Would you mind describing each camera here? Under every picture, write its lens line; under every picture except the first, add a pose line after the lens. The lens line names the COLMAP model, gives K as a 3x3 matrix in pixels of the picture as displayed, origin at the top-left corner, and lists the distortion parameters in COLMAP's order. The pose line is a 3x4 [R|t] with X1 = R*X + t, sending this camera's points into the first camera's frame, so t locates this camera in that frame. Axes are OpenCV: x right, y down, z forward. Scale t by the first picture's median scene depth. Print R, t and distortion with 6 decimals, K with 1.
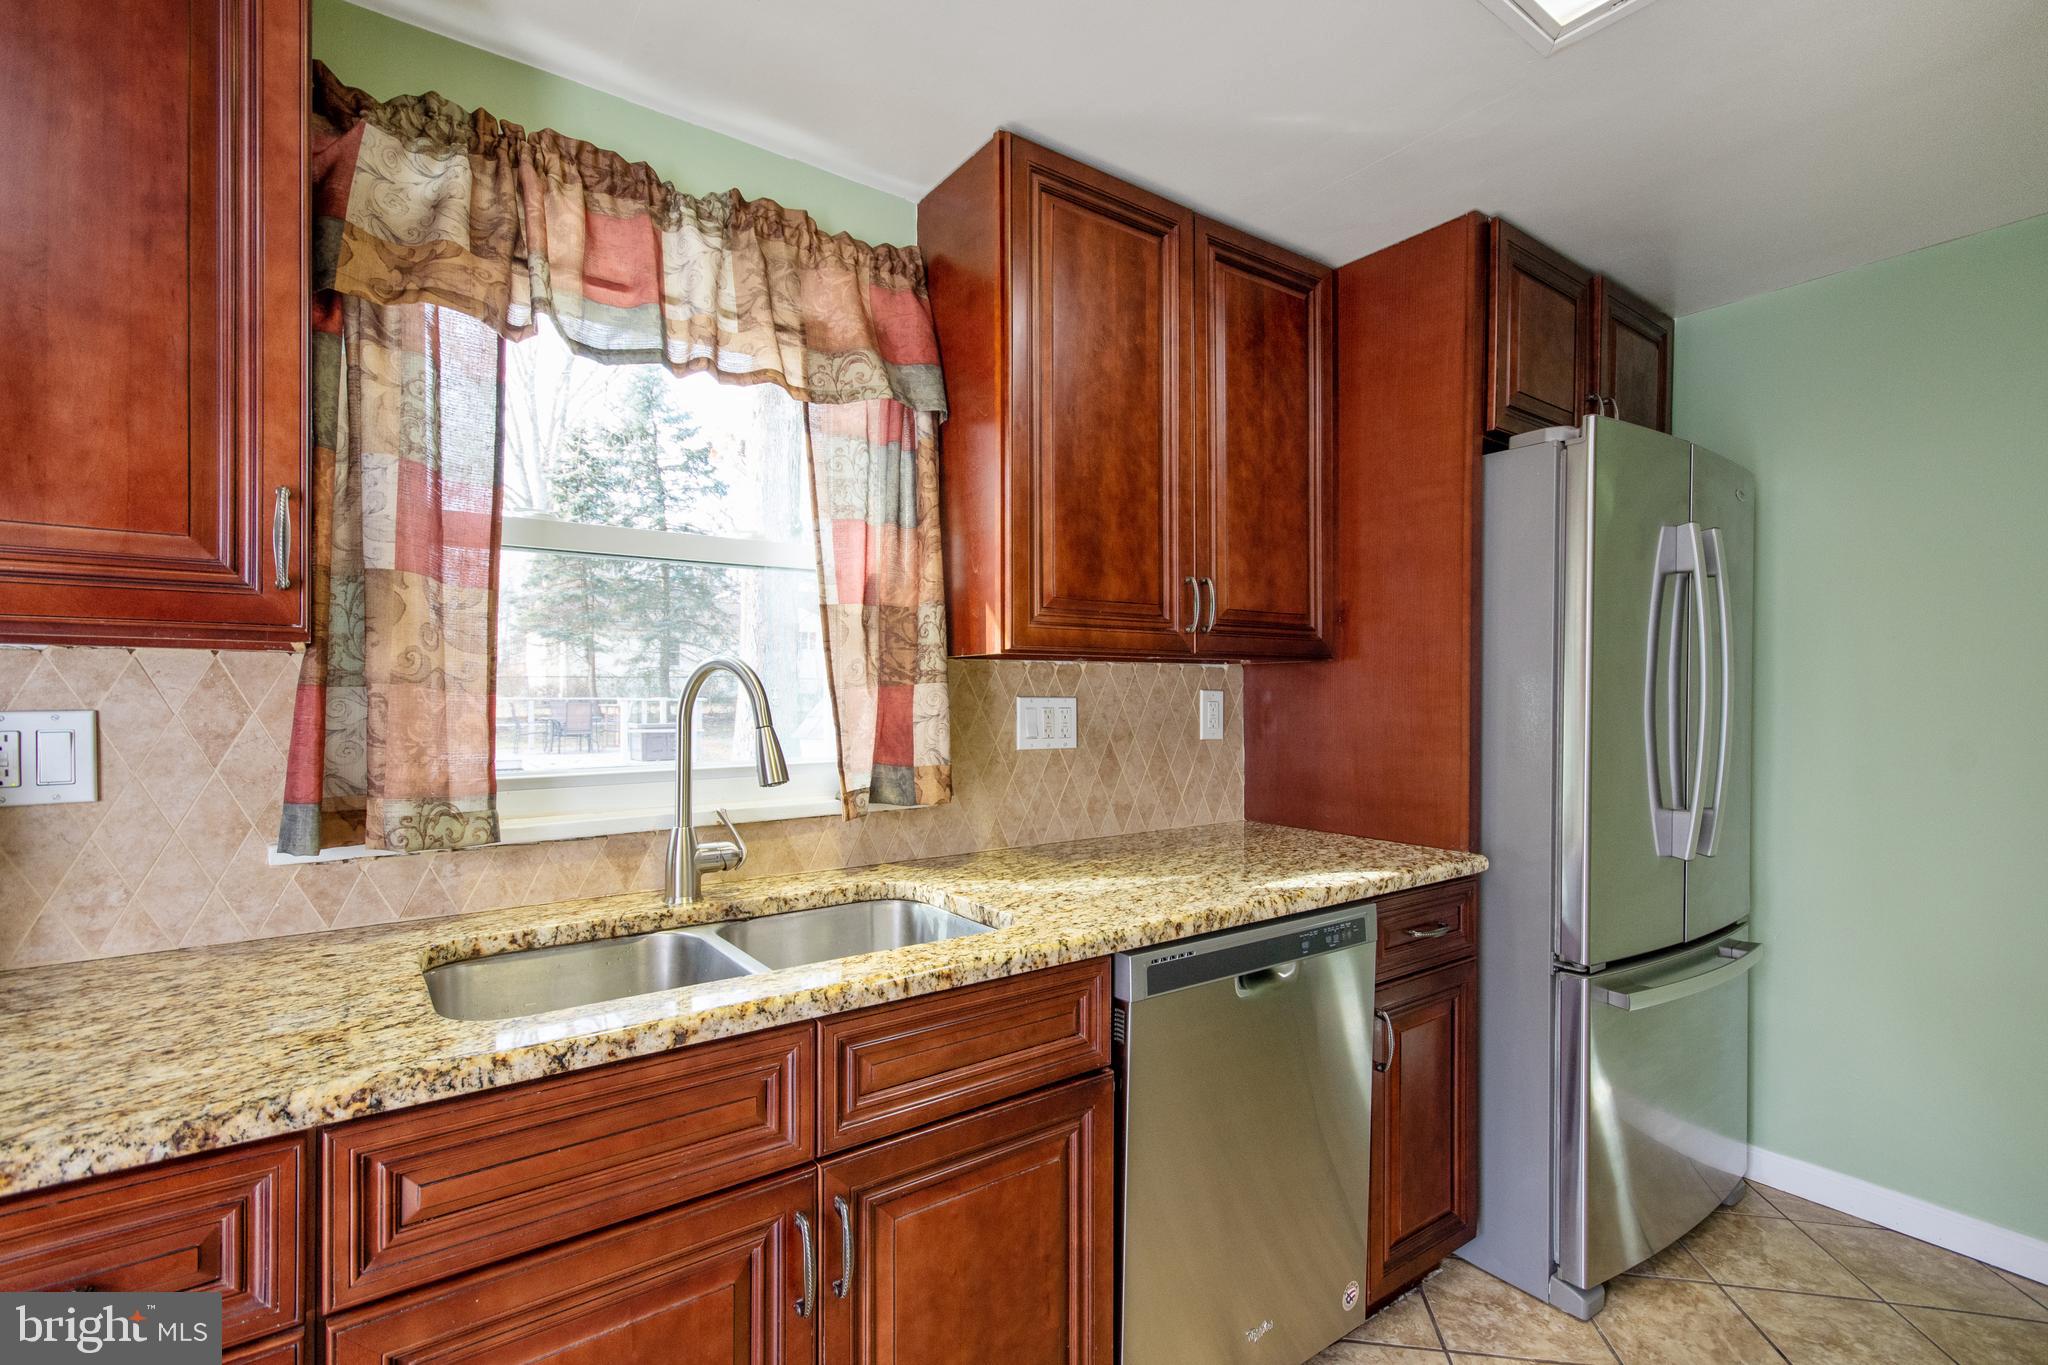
lens RADIAL K [[932.1, 0, 1039.4], [0, 932.1, 693.8], [0, 0, 1]] dist [0.009021, 0.000771]
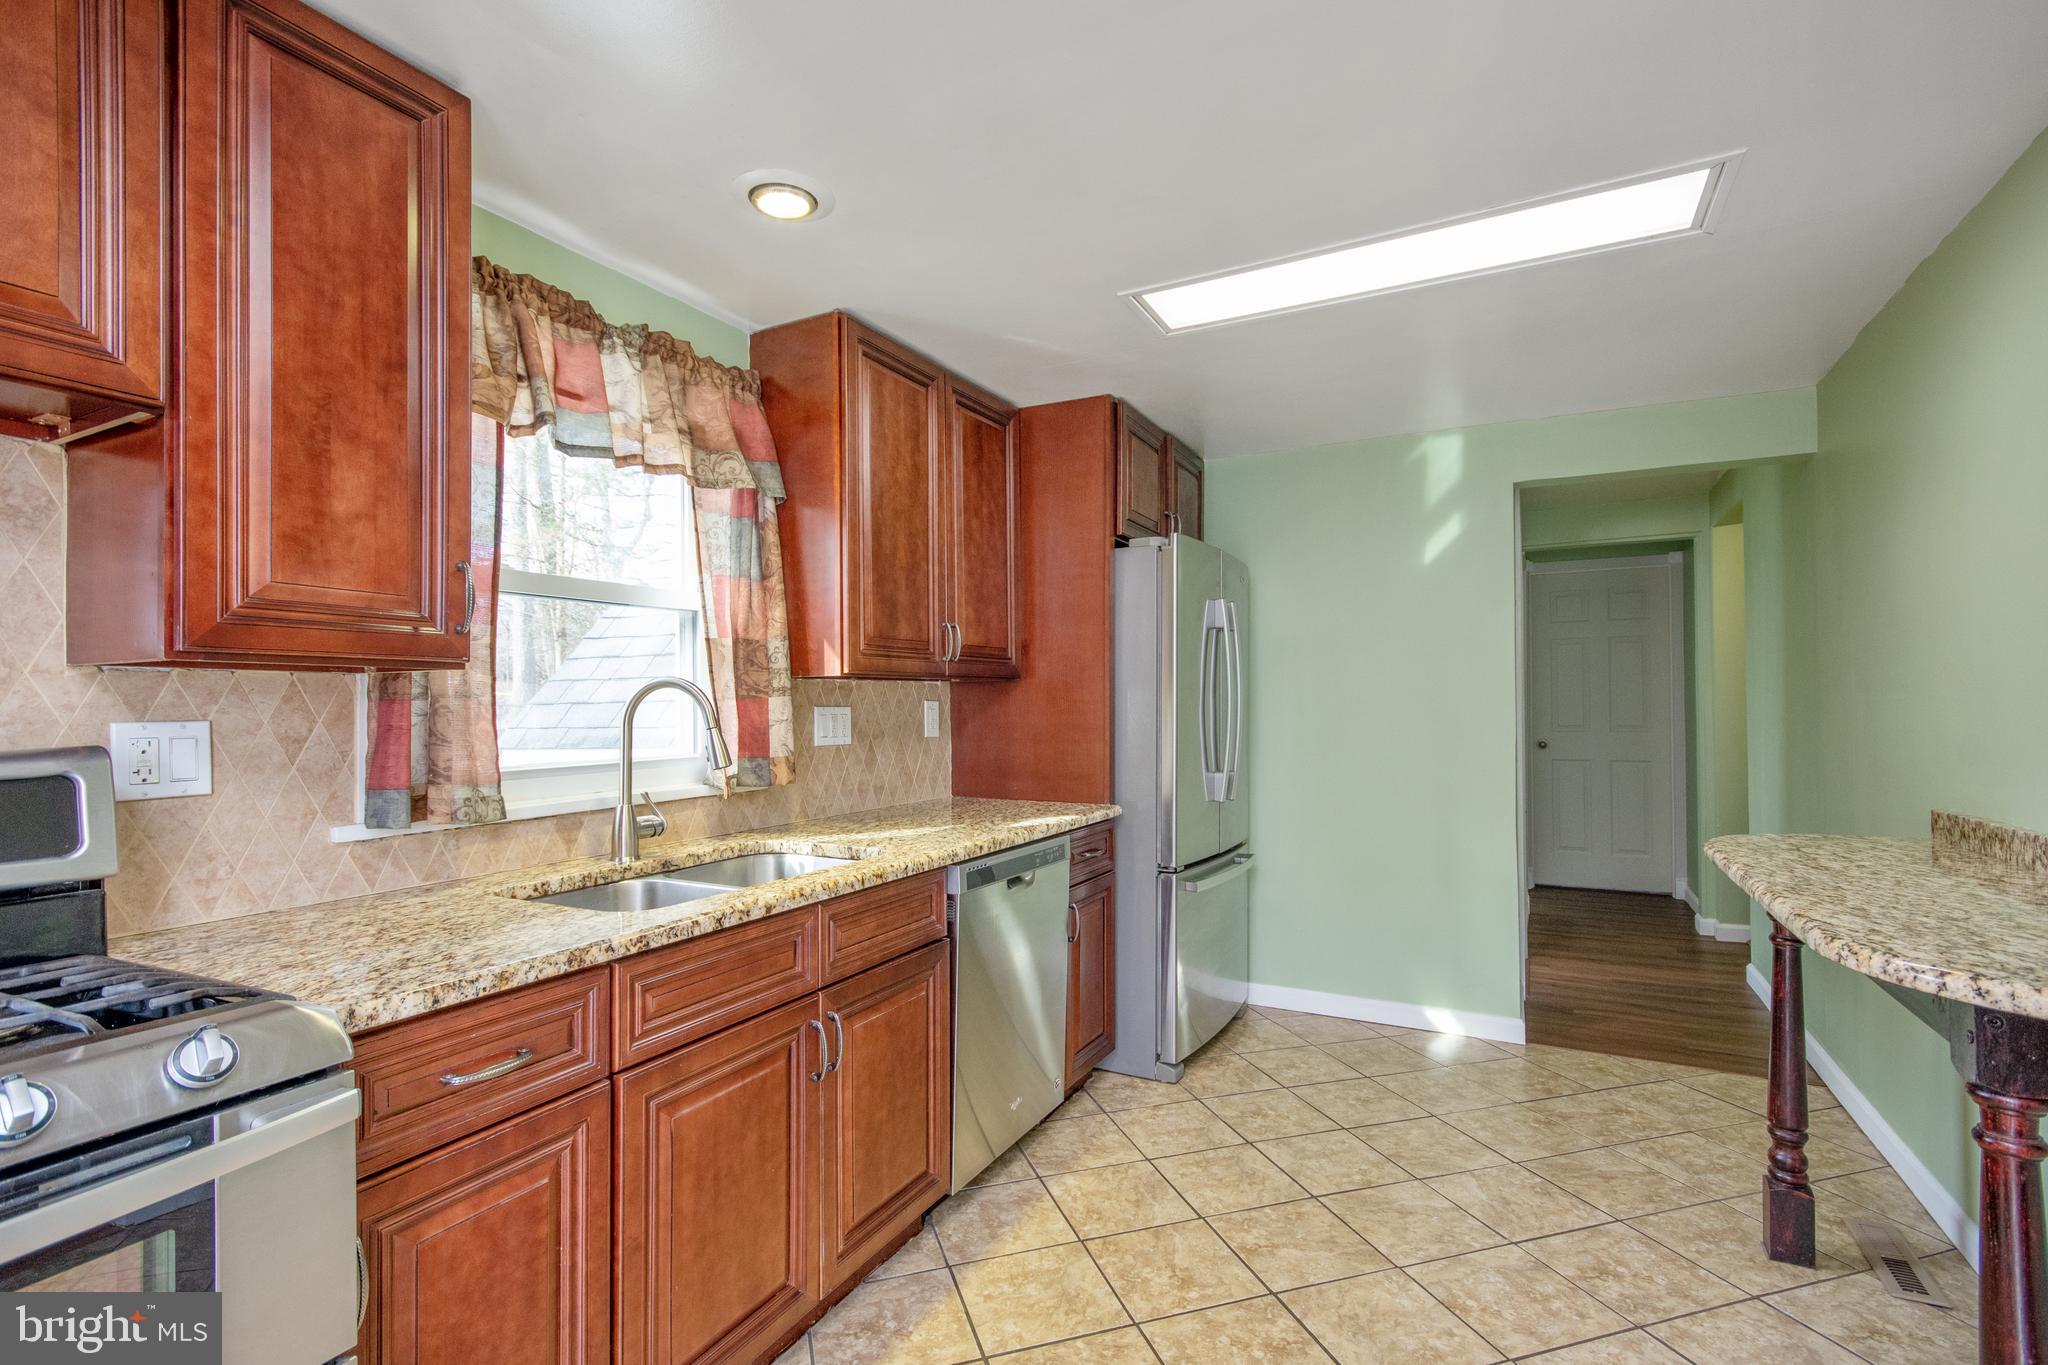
lens RADIAL K [[932.1, 0, 1039.4], [0, 932.1, 693.8], [0, 0, 1]] dist [0.009021, 0.000771]
pose [[0.897261, -0.000244, 0.441500, -0.388630], [0.004926, 0.999943, -0.009459, -0.000567], [-0.441473, 0.010662, 0.897211, -0.405818]]
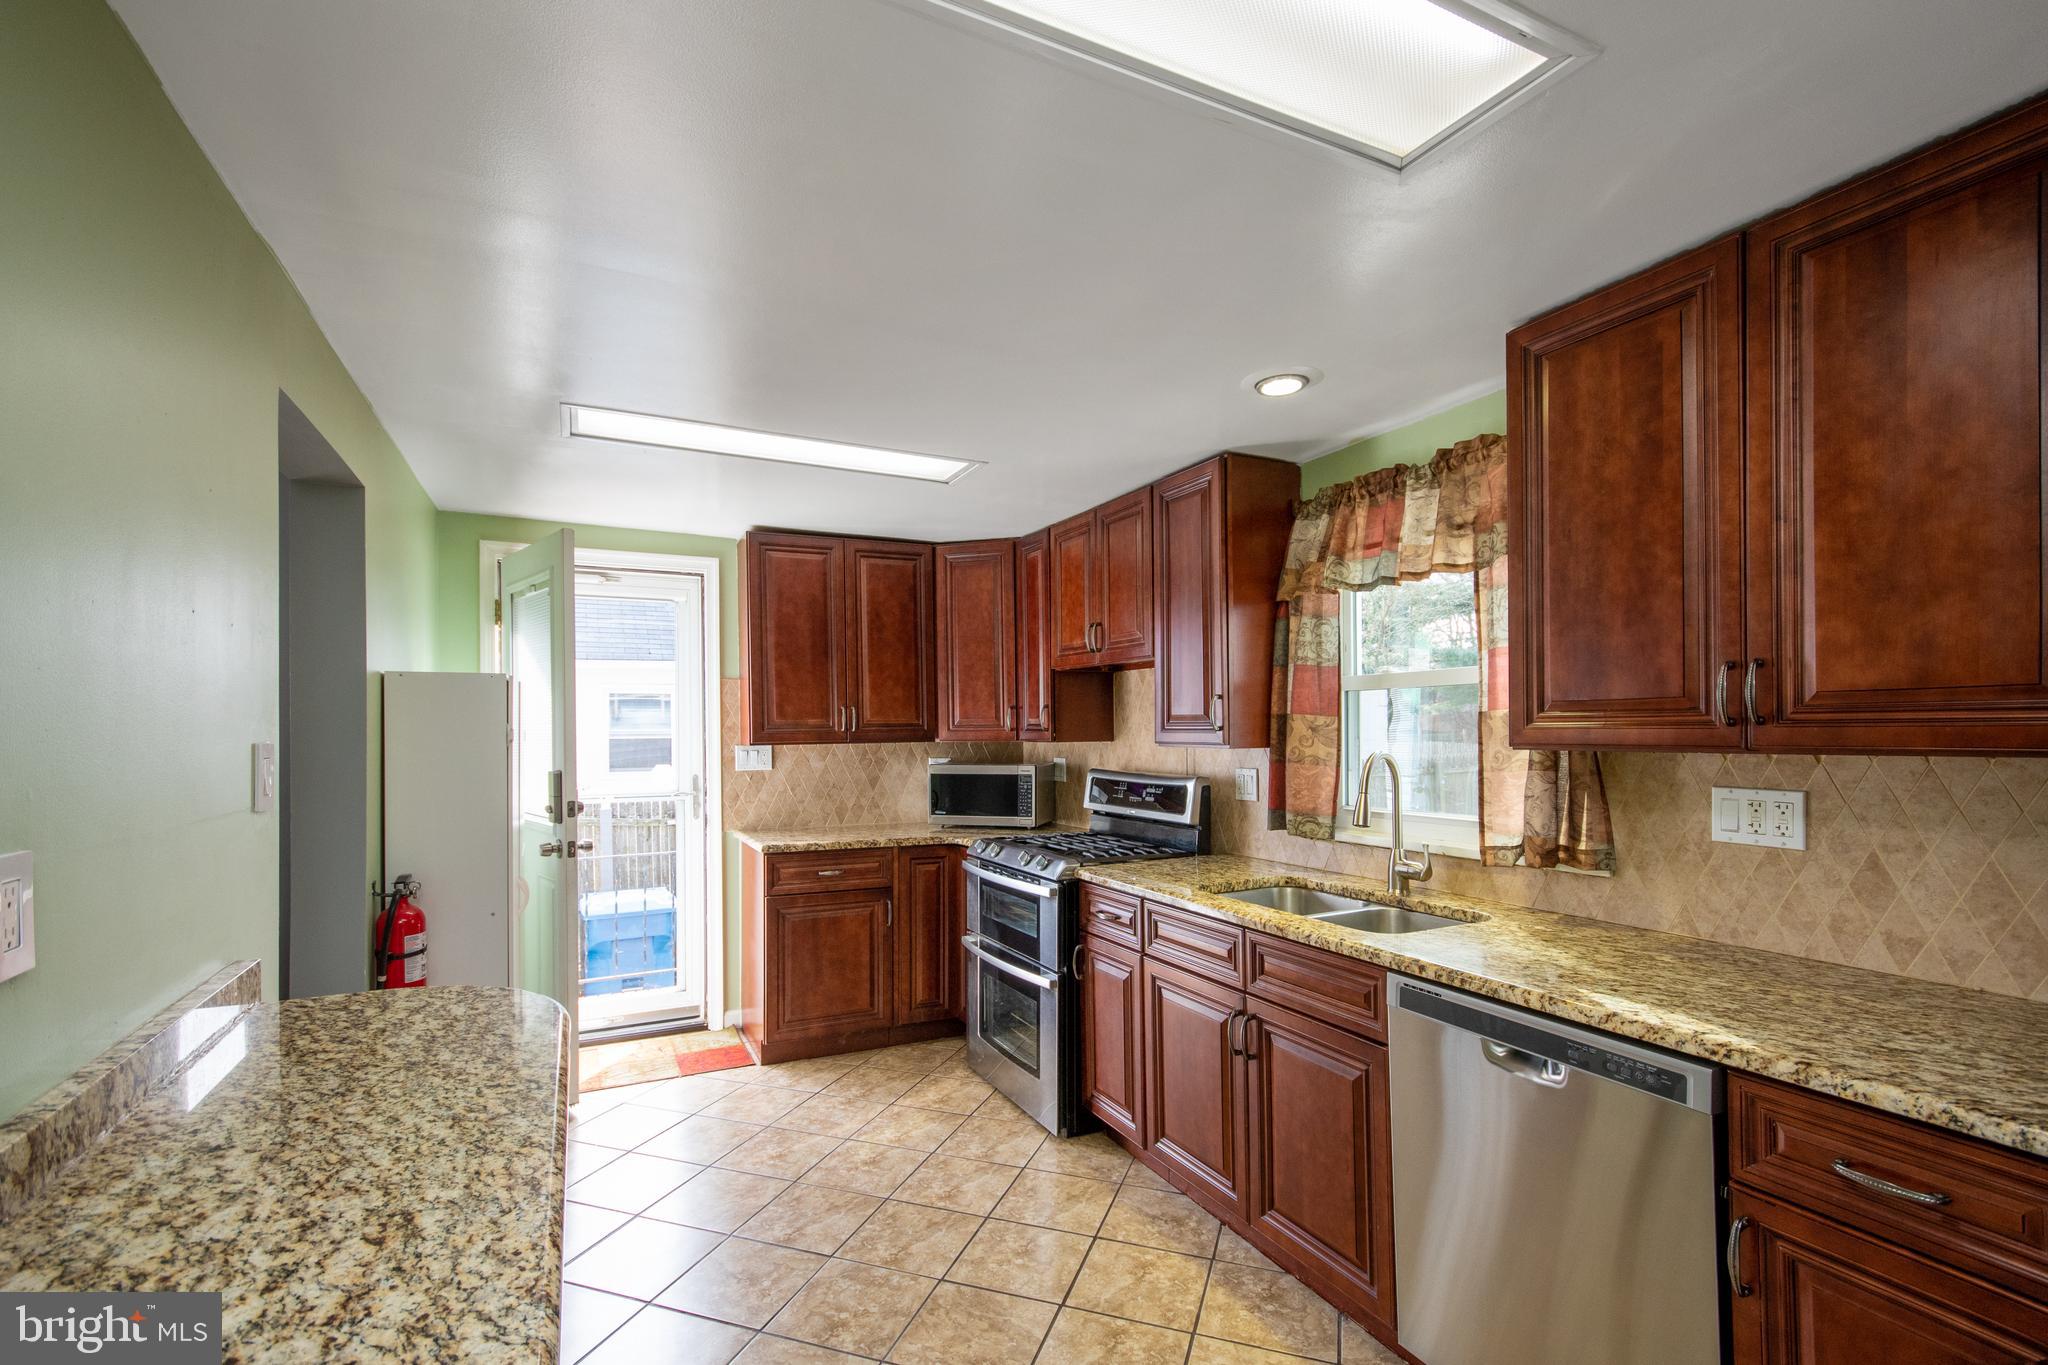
lens RADIAL K [[947.4, 0, 1033.0], [0, 947.4, 746.6], [0, 0, 1]] dist [0.010999, 0.000762]
pose [[-0.174348, 0.024029, -0.984391, 1.287639], [0.011668, 0.999682, 0.022335, -0.082182], [0.984615, -0.007592, -0.174573, 0.572985]]
